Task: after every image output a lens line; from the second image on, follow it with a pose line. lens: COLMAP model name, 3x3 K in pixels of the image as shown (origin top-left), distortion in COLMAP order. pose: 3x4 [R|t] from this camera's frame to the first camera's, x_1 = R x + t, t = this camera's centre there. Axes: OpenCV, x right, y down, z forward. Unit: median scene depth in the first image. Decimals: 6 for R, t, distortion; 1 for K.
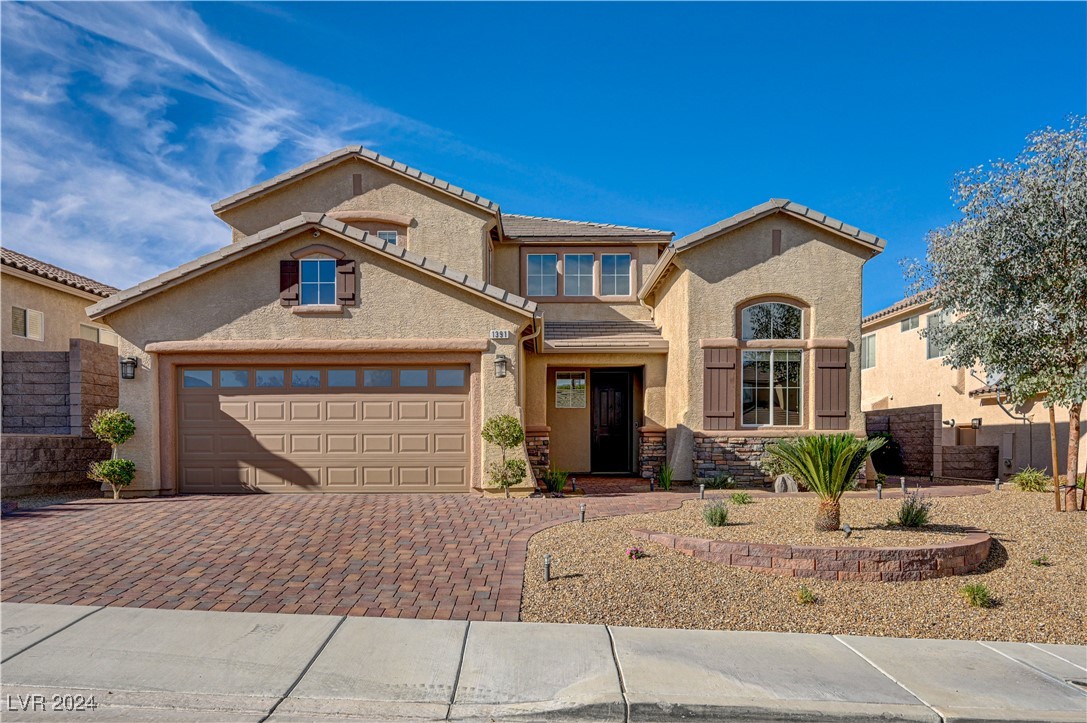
lens RADIAL K [[688.8, 0, 543.5], [0, 688.8, 361.5], [0, 0, 1]] dist [-0.001663, -0.000256]
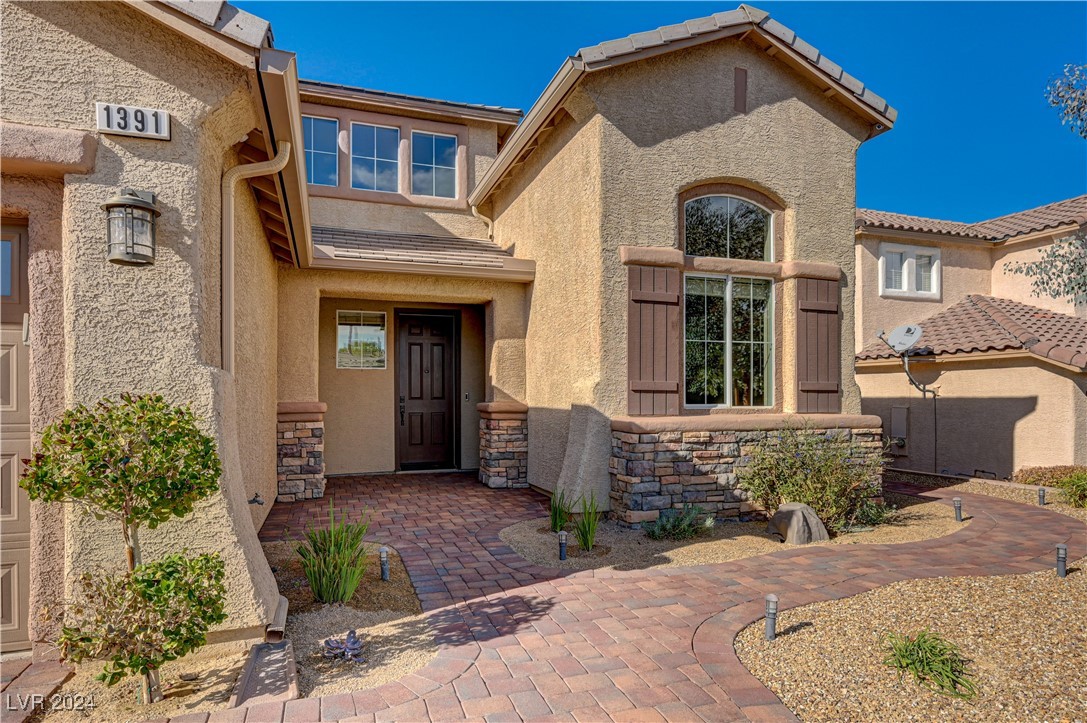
lens RADIAL K [[597.5, 0, 545.3], [0, 597.5, 400.0], [0, 0, 1]] dist [-0.003472, -0.000777]
pose [[0.938233, -0.001777, 0.345999, 0.010610], [-0.039696, 0.992831, 0.112740, 0.035909], [-0.343719, -0.119511, 0.931437, 0.569599]]
